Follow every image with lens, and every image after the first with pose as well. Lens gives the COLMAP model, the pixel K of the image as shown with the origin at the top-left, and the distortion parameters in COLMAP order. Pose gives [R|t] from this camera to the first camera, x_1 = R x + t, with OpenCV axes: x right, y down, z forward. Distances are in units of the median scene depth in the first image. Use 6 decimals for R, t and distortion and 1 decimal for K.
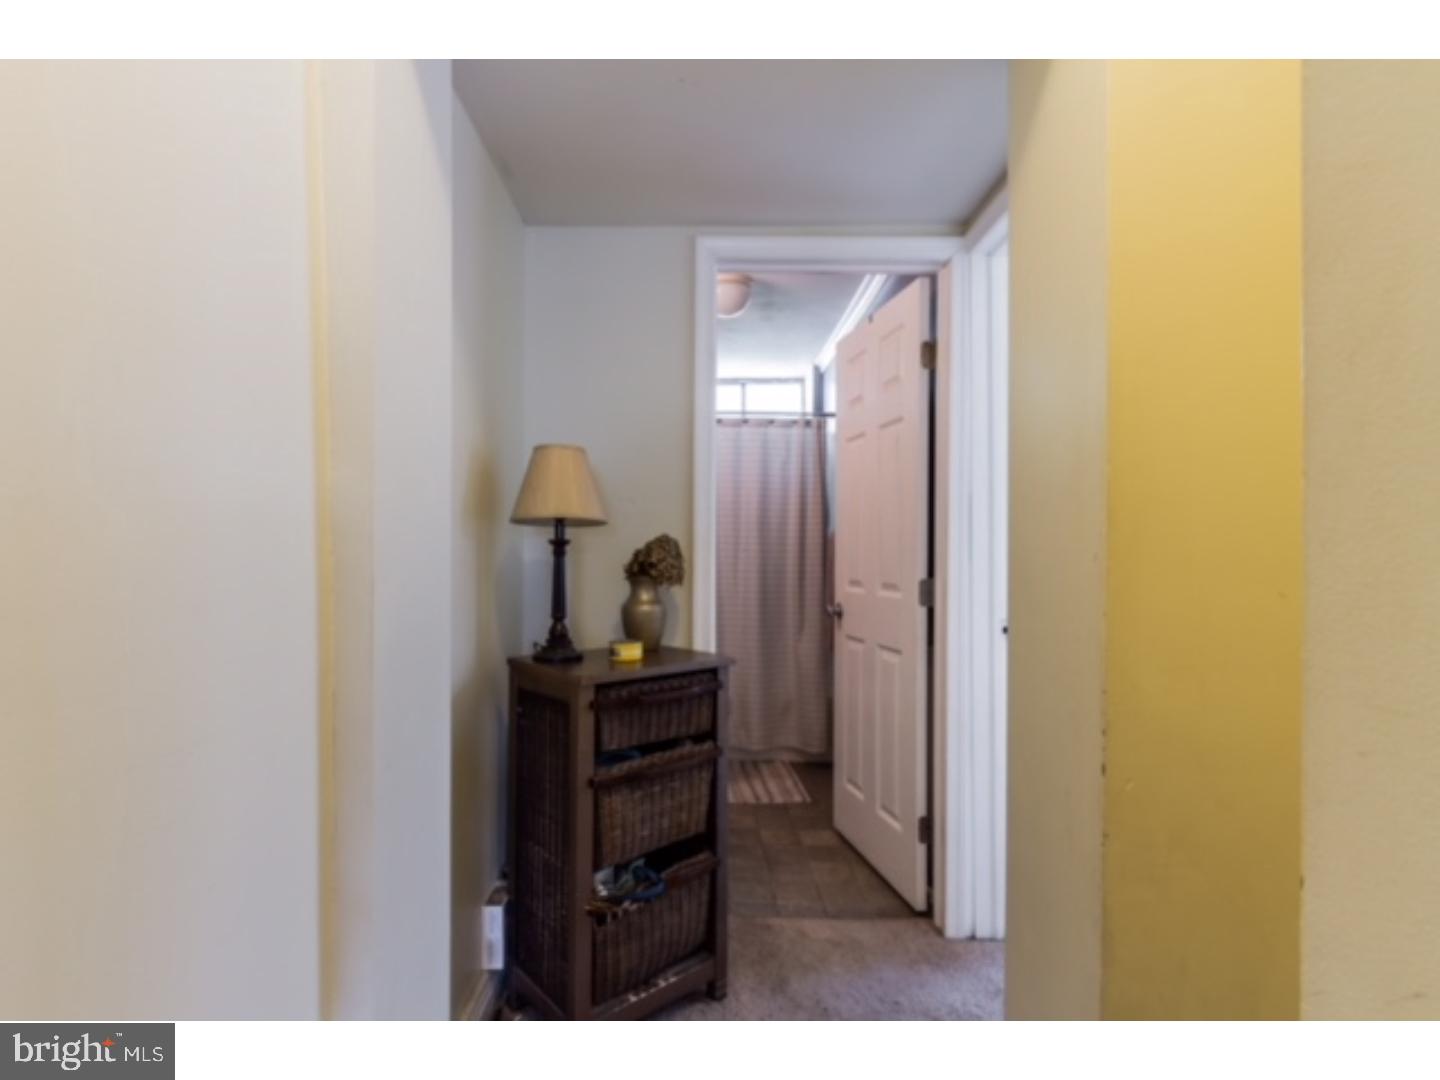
lens RADIAL K [[703.5, 0, 720.0], [0, 703.5, 540.0], [0, 0, 1]] dist [-0.001742, -0.000495]
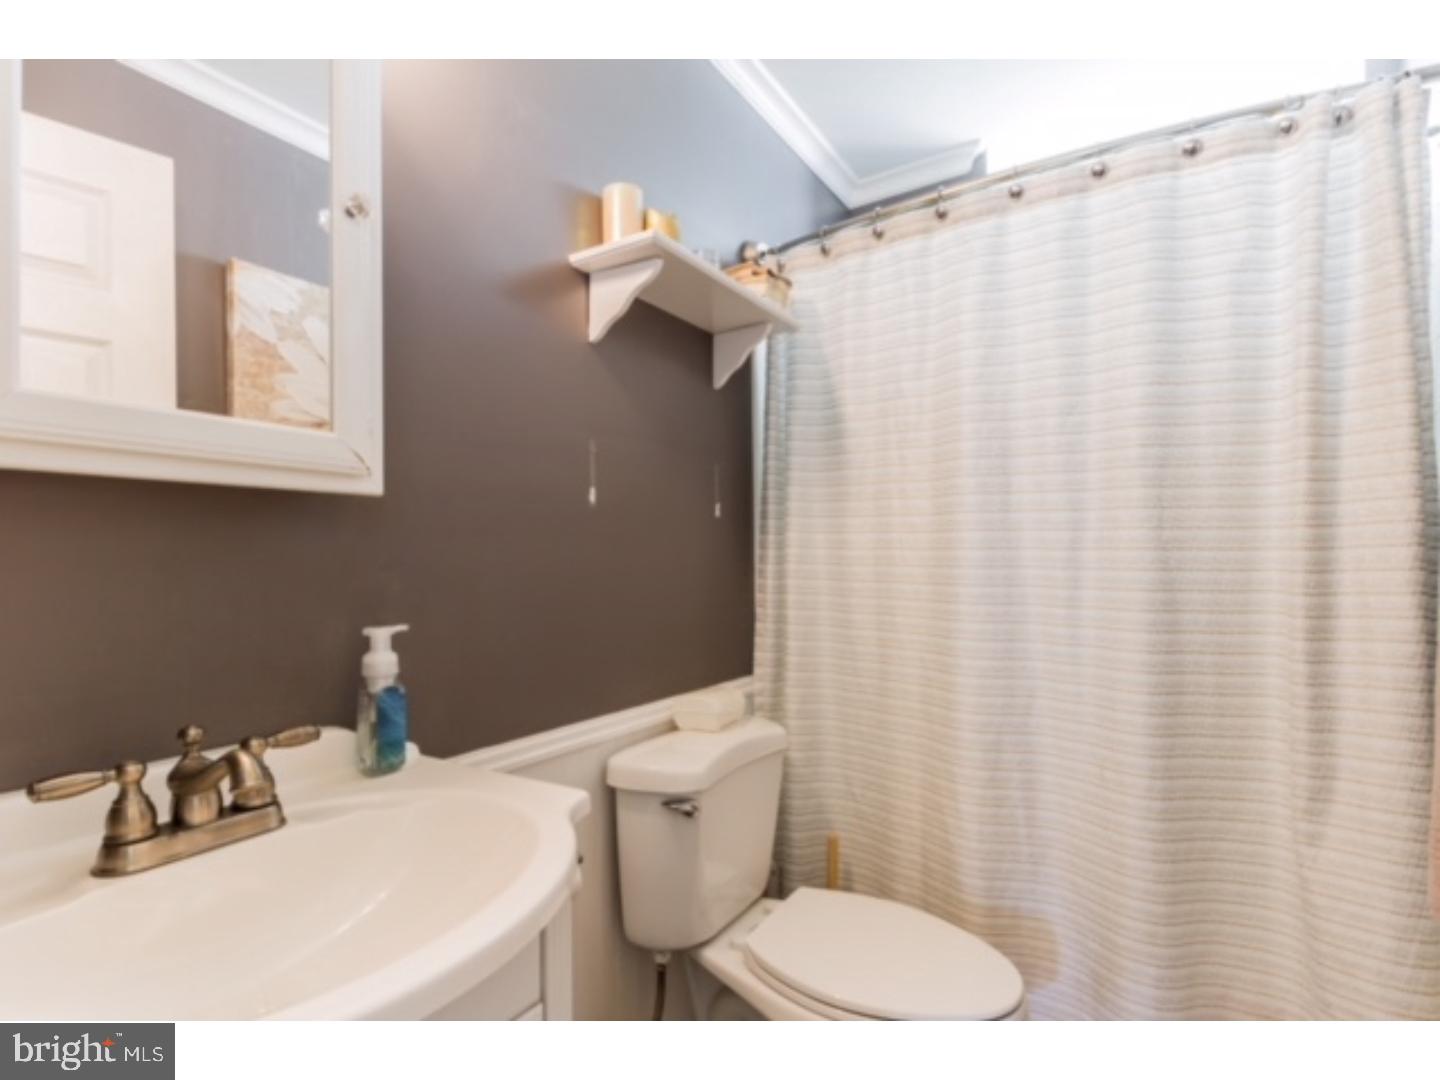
lens RADIAL K [[703.5, 0, 720.0], [0, 703.5, 540.0], [0, 0, 1]] dist [-0.001742, -0.000495]
pose [[0.862807, -0.015753, -0.505288, 0.046450], [0.015456, 0.999869, -0.004781, 0.010831], [0.505297, -0.003685, 0.862938, 0.614353]]
